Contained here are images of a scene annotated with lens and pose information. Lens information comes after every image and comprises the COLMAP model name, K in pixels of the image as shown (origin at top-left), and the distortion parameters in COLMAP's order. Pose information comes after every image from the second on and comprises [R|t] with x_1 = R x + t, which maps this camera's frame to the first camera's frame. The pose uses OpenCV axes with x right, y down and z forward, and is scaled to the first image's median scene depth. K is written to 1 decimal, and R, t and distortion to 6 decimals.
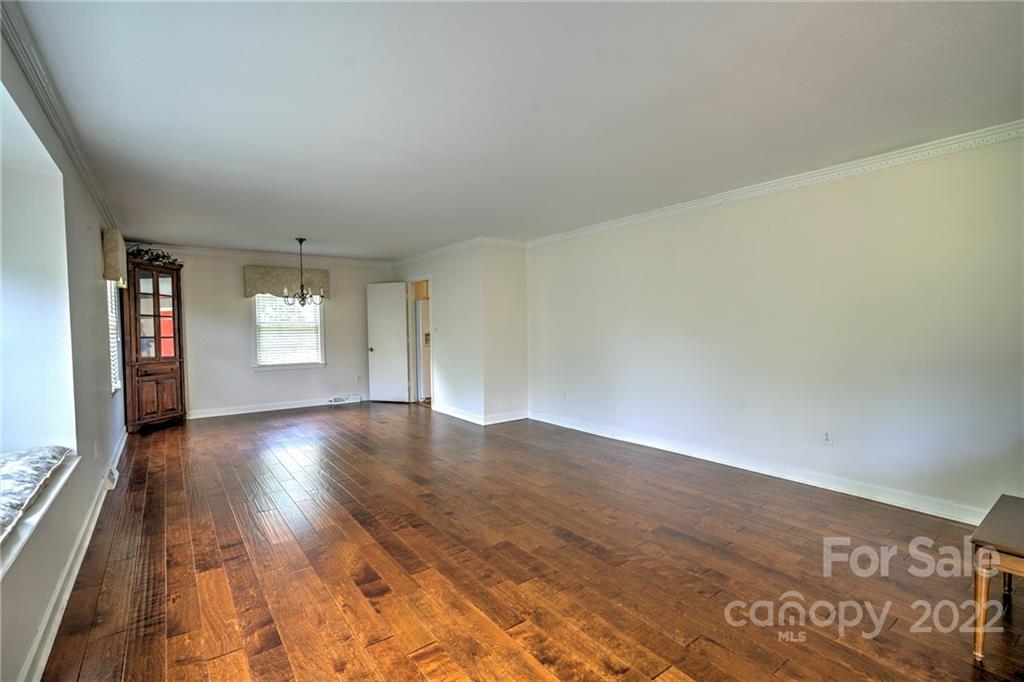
lens RADIAL K [[467.4, 0, 527.7], [0, 467.4, 341.7], [0, 0, 1]] dist [-0.010398, 0.004248]
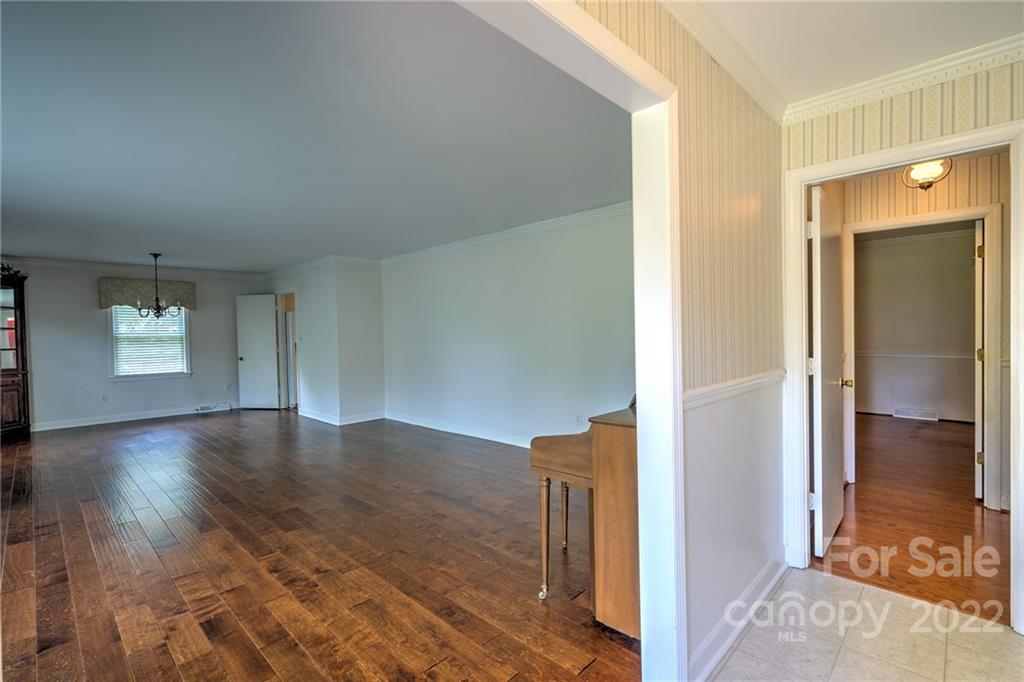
lens RADIAL K [[467.4, 0, 527.7], [0, 467.4, 341.7], [0, 0, 1]] dist [-0.010398, 0.004248]
pose [[0.987475, -0.009899, 0.157468, 0.162952], [0.012450, 0.999807, -0.015221, 0.003078], [-0.157287, 0.016991, 0.987407, -0.151138]]
